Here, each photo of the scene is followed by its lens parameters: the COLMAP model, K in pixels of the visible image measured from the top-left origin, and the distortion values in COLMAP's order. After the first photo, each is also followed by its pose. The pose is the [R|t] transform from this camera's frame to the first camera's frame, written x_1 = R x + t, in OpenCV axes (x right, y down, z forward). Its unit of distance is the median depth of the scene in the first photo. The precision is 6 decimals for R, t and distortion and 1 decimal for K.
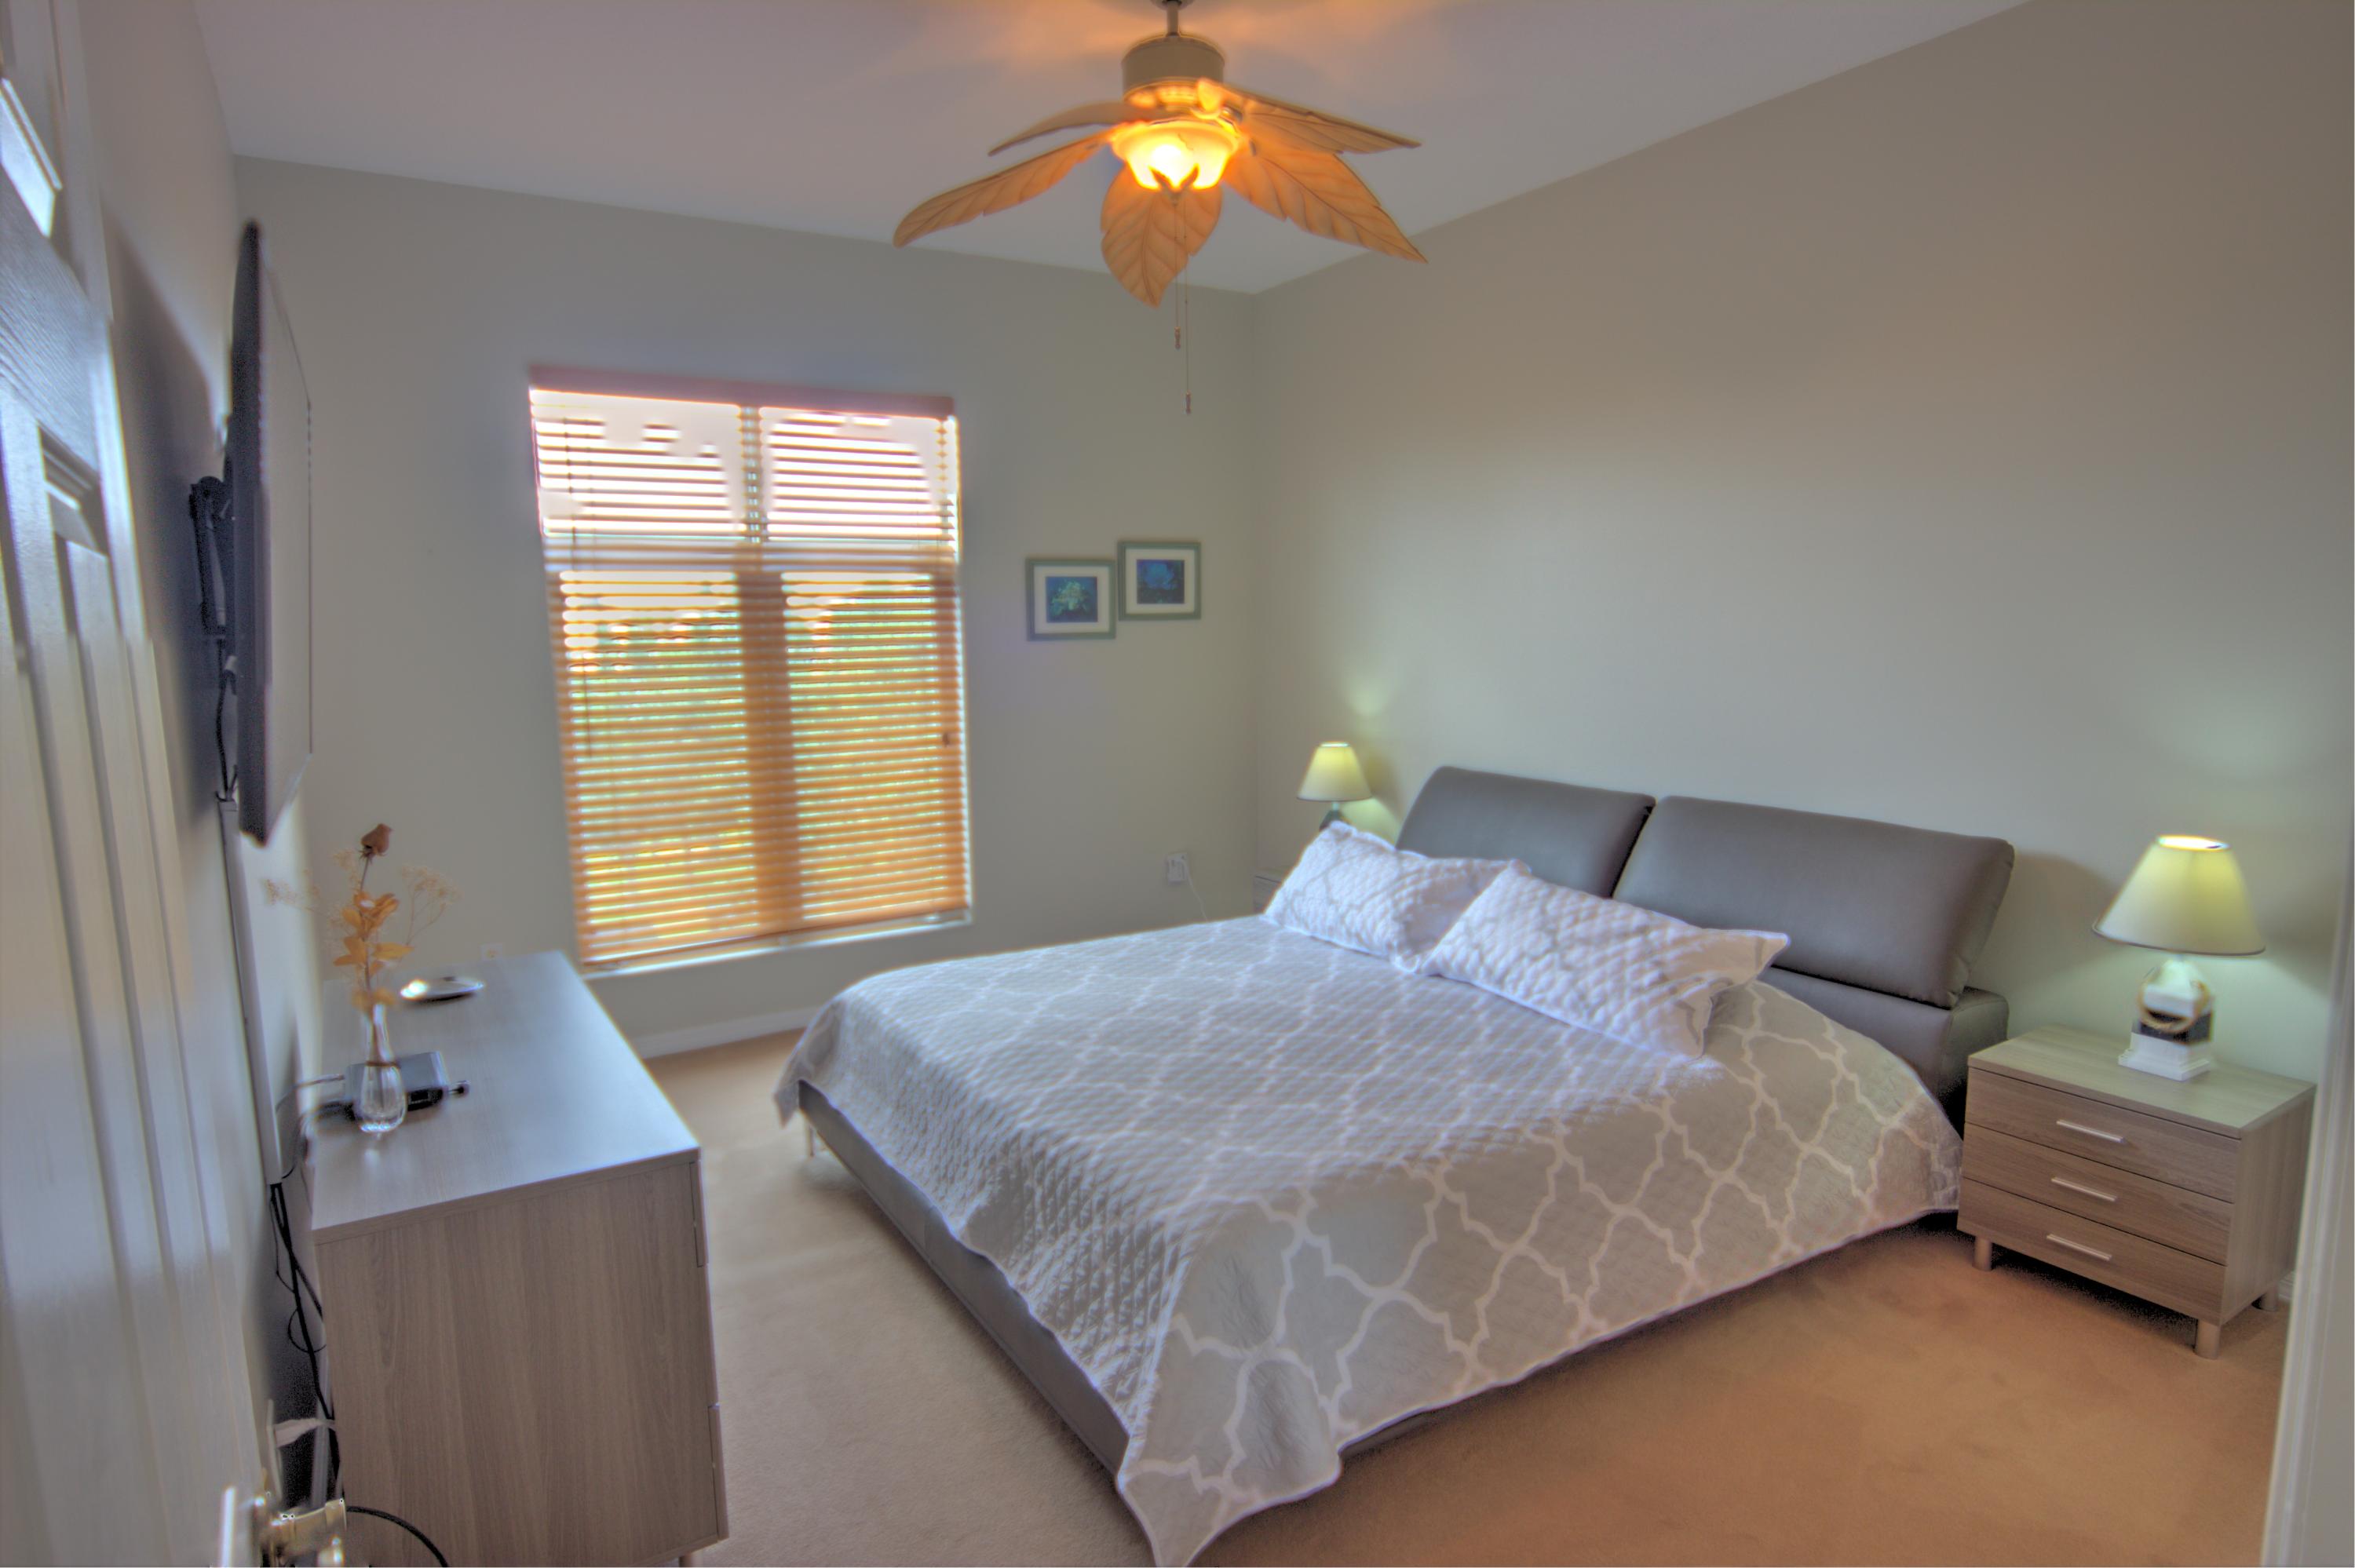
lens RADIAL K [[1313.7, 0, 1184.5], [0, 1313.7, 800.9], [0, 0, 1]] dist [-0.010471, 0.000226]
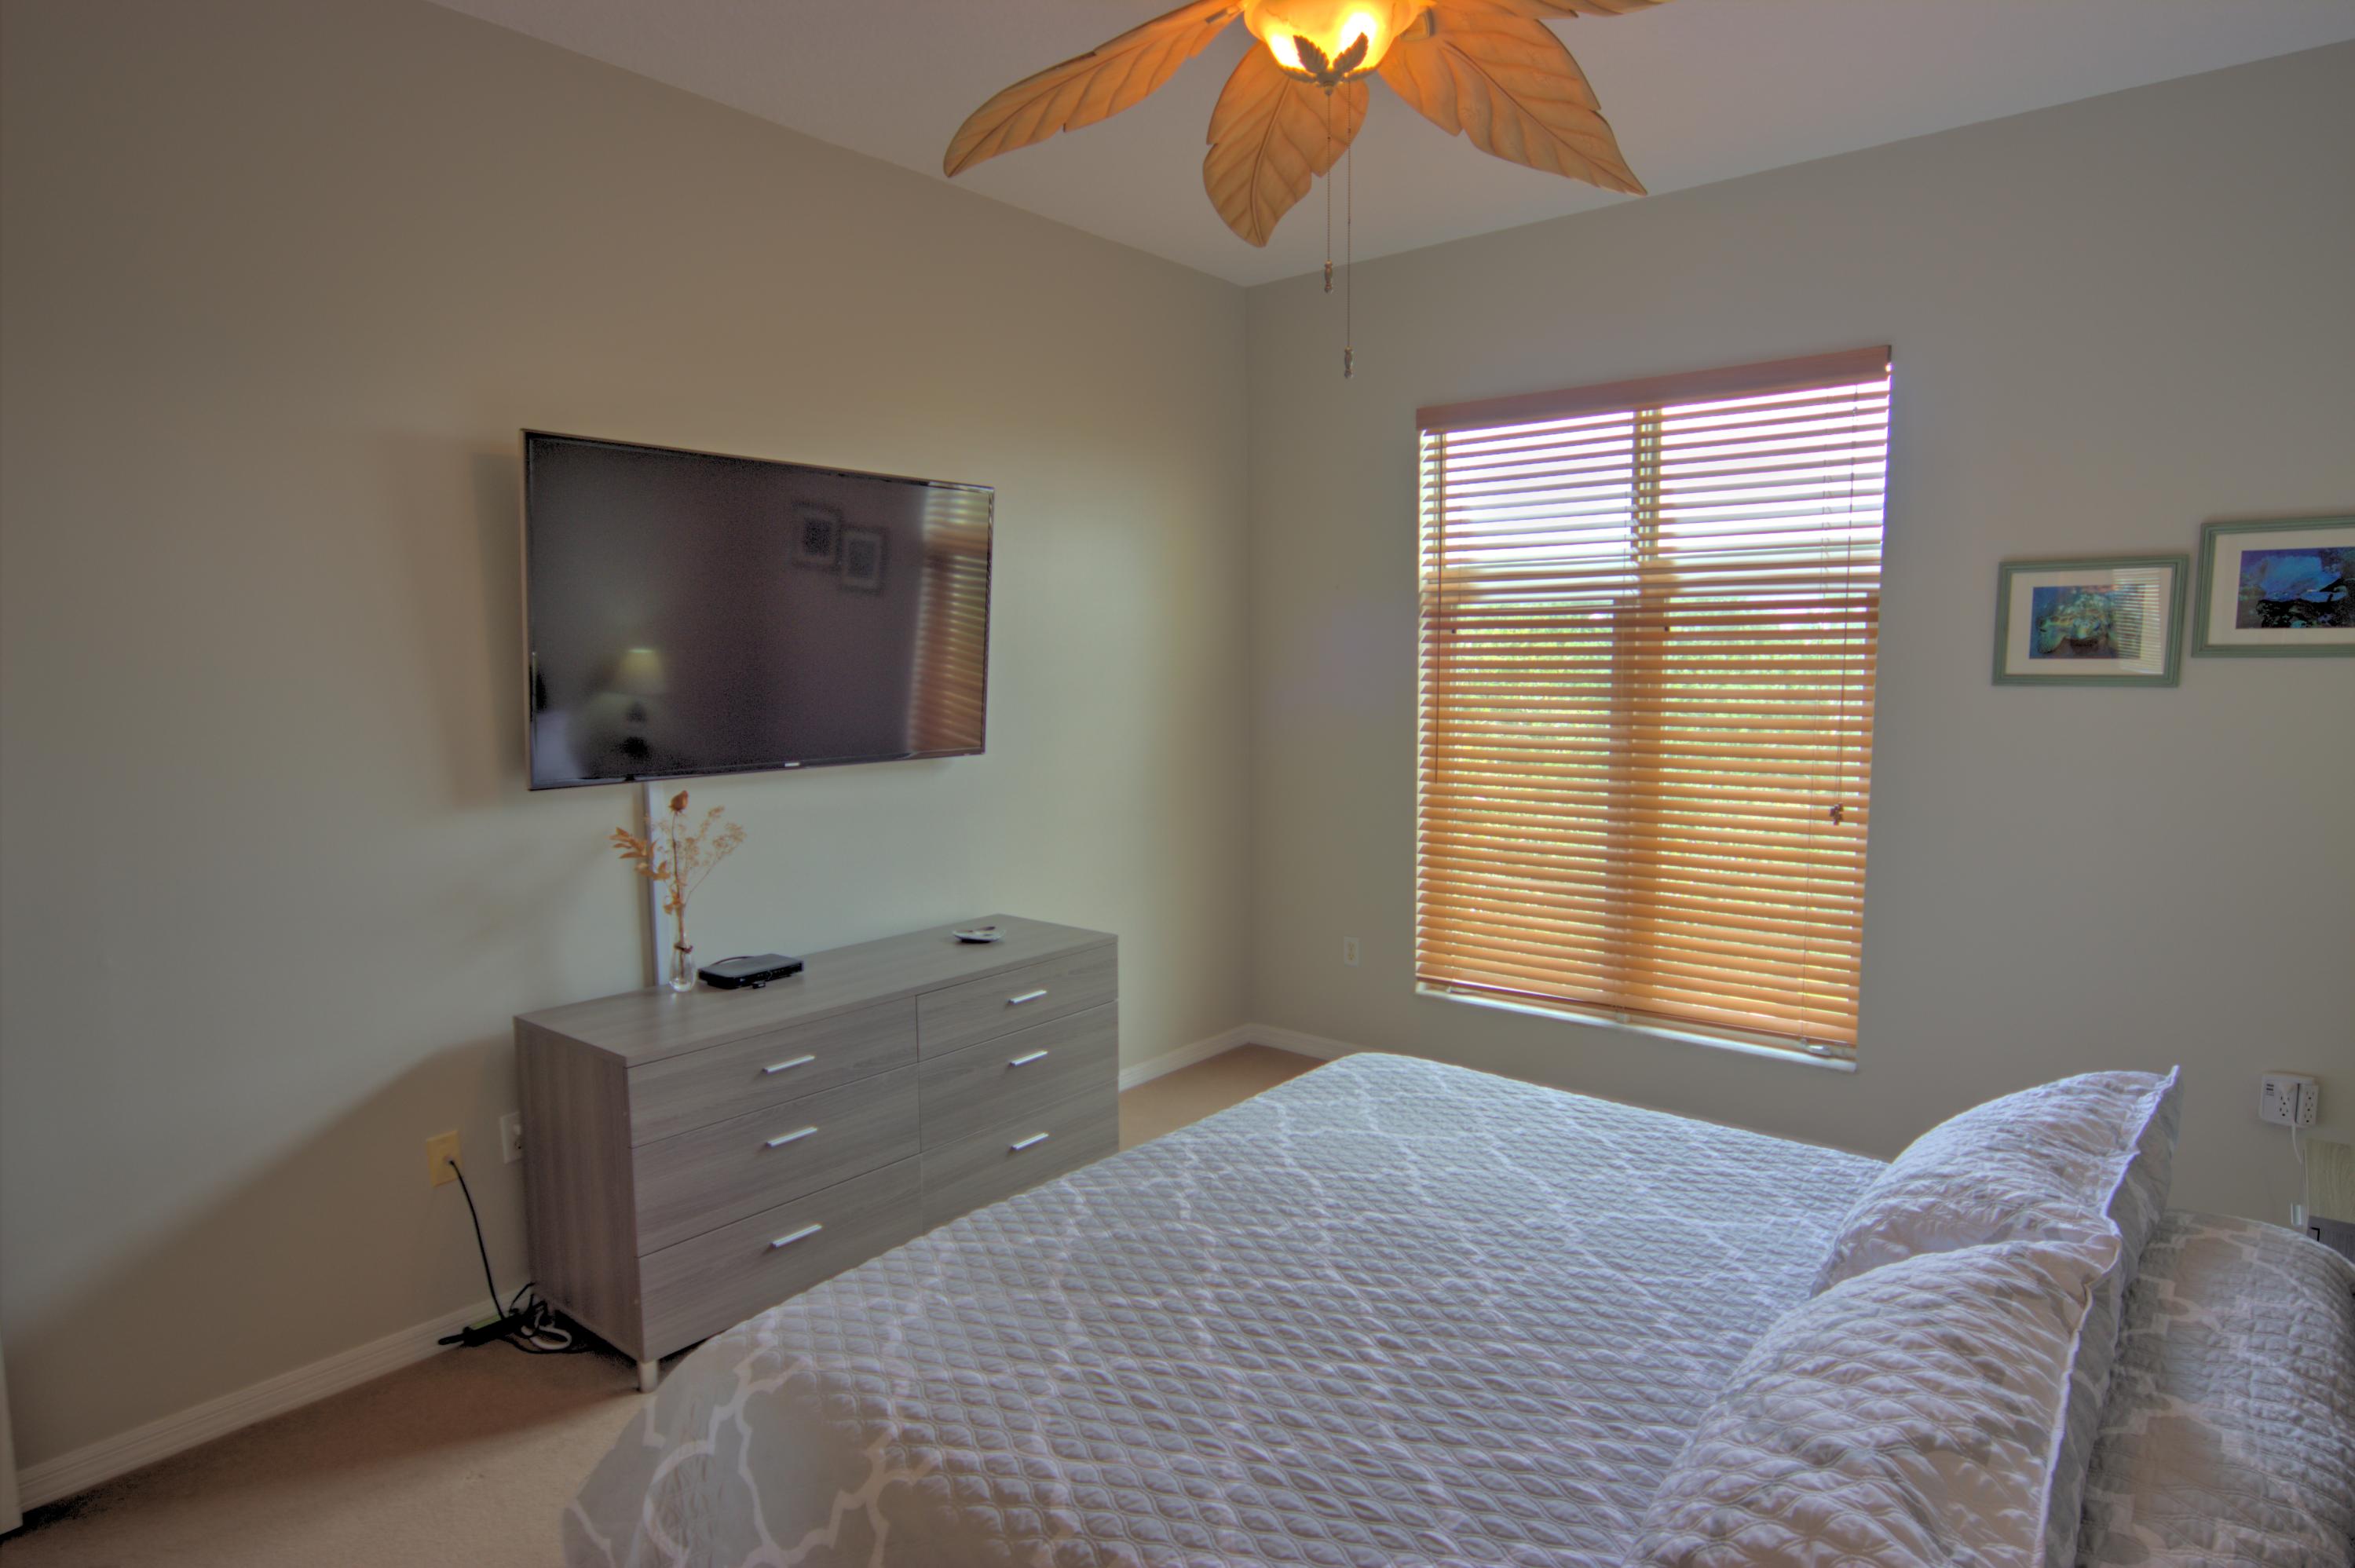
lens RADIAL K [[1312.4, 0, 1176.9], [0, 1312.4, 800.9], [0, 0, 1]] dist [-0.012799, 0.002517]
pose [[0.317000, 0.117107, -0.941168, 0.441684], [-0.128610, 0.988489, 0.079677, -0.073210], [0.939665, 0.095786, 0.328413, 0.459854]]
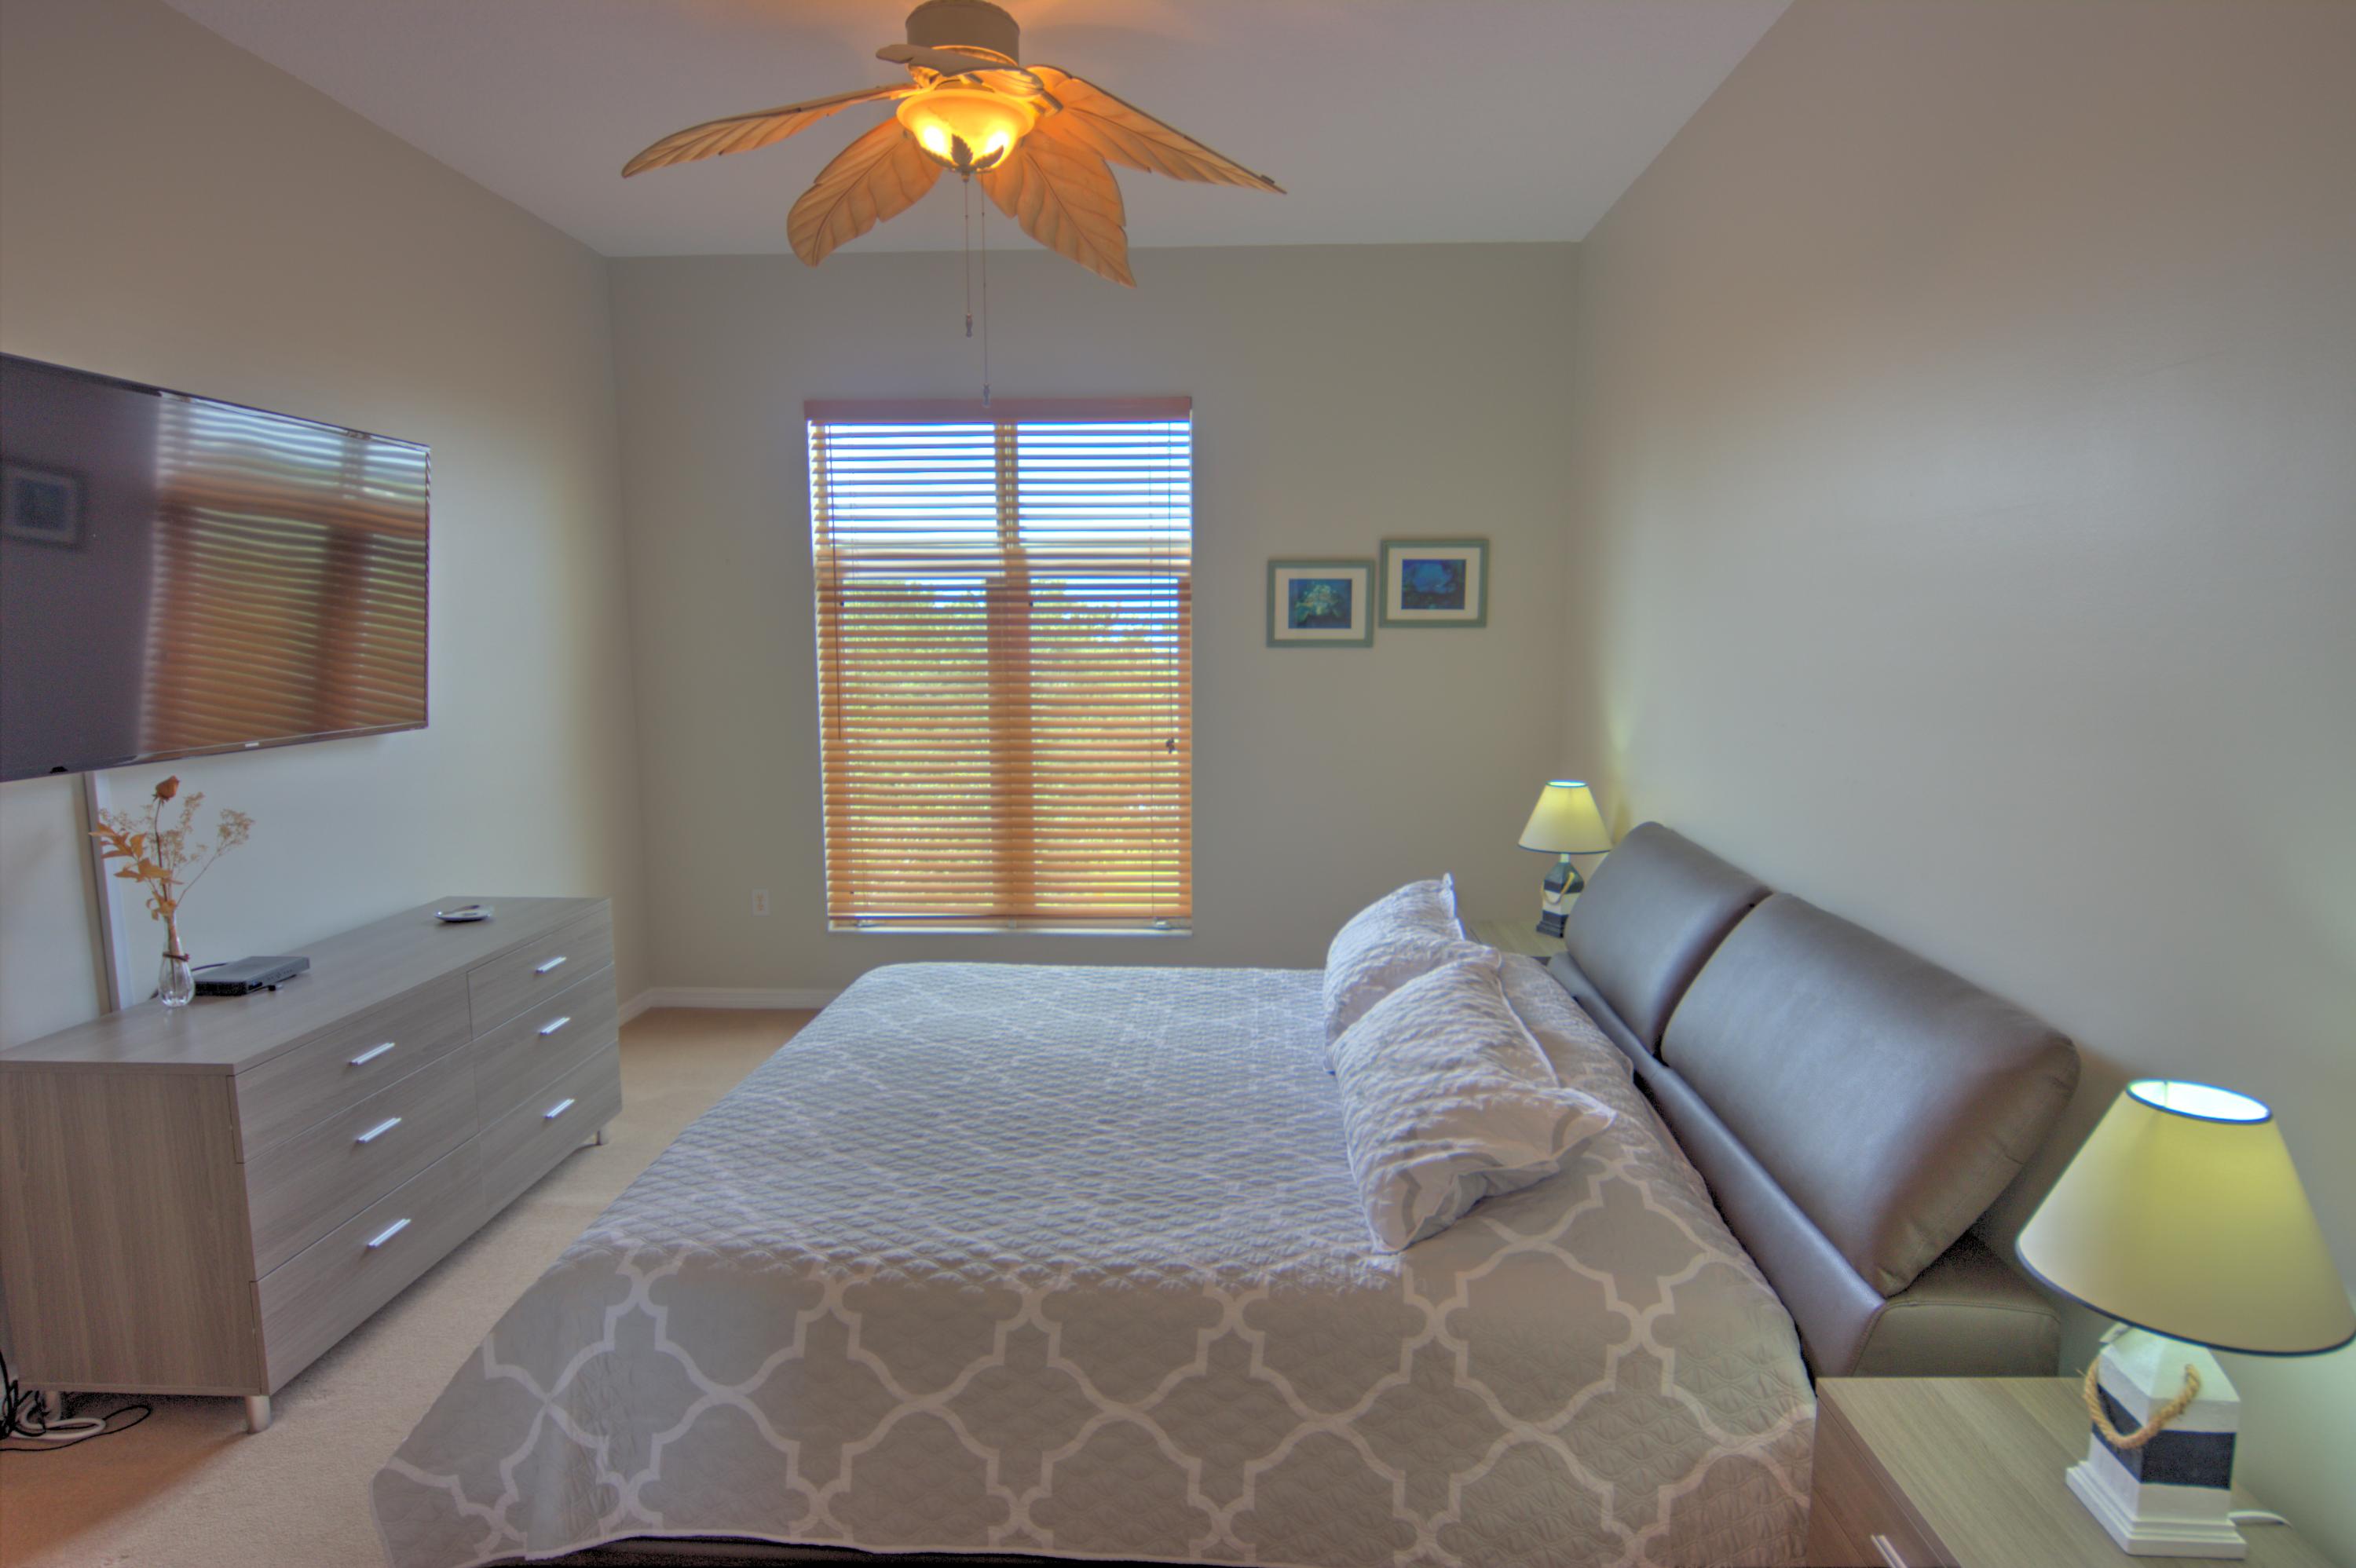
lens RADIAL K [[1312.9, 0, 1177.4], [0, 1312.9, 800.9], [0, 0, 1]] dist [-0.012799, 0.002517]
pose [[0.821132, 0.089293, -0.563710, 0.430237], [-0.088872, 0.995642, 0.028255, -0.037666], [0.563776, 0.026898, 0.825489, 0.213518]]
